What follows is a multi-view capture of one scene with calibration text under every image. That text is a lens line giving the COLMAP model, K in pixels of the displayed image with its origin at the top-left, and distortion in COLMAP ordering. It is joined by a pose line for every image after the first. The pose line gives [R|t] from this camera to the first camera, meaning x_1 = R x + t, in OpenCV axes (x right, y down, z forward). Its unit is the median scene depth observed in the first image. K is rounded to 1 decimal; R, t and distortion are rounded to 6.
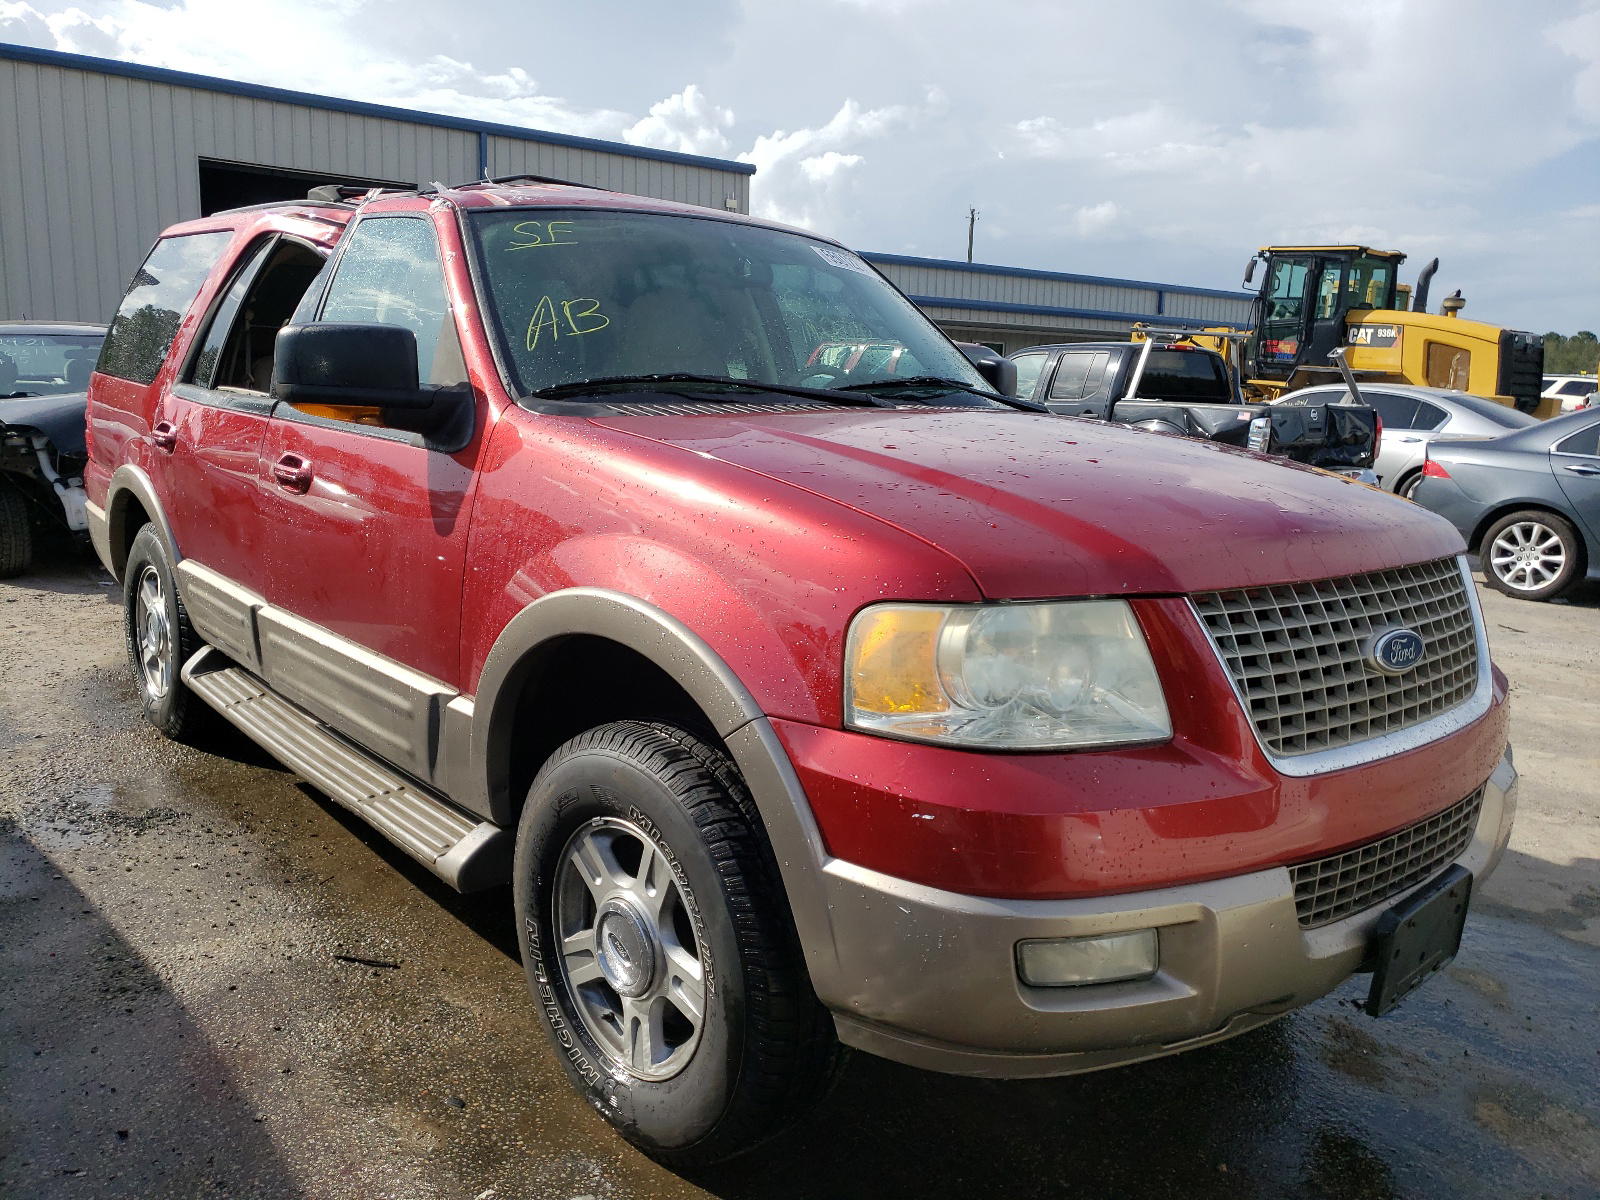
lens RADIAL K [[1218.1, 0, 800.0], [0, 1218.1, 600.0], [0, 0, 1]] dist [0.020116, -0.005548]
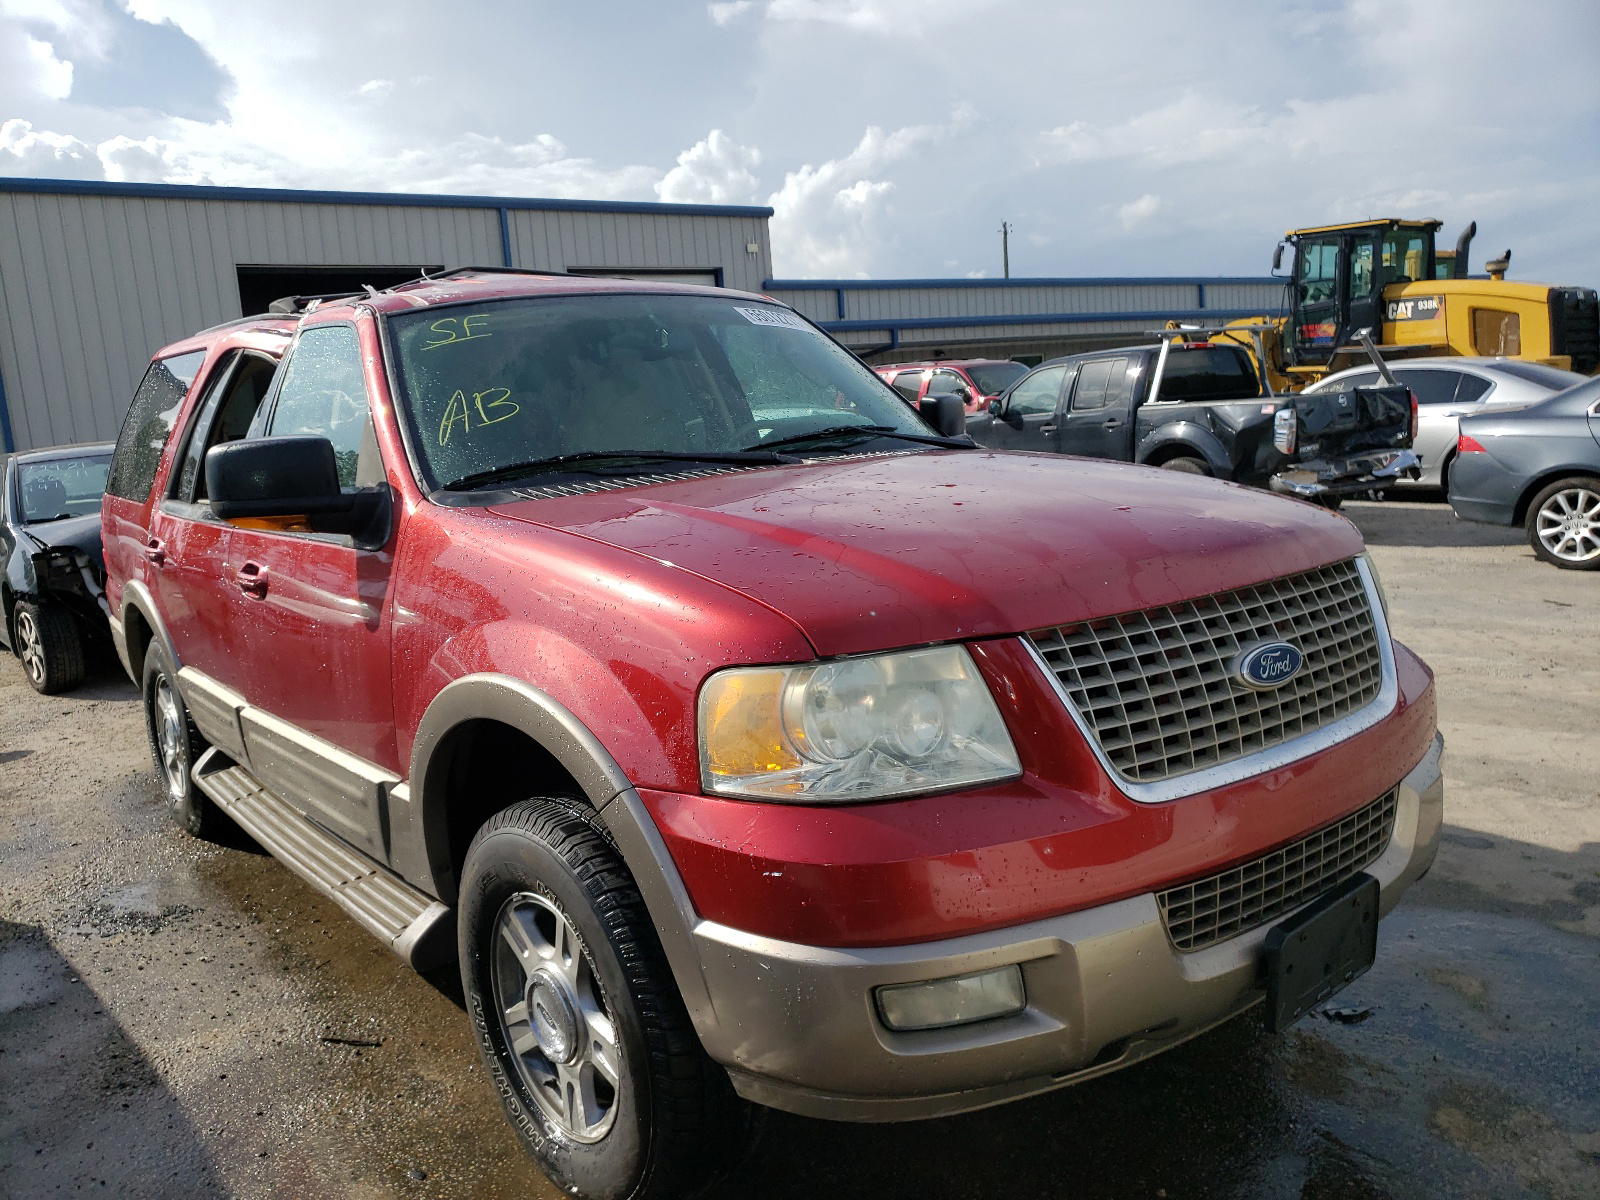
lens RADIAL K [[1228.9, 0, 799.6], [0, 1228.9, 618.7], [0, 0, 1]] dist [0.008548, 0.009111]
pose [[0.992963, -0.093843, -0.072237, 0.136026], [0.093026, 0.995557, -0.014599, -0.012670], [0.073286, 0.007777, 0.997281, -0.022468]]
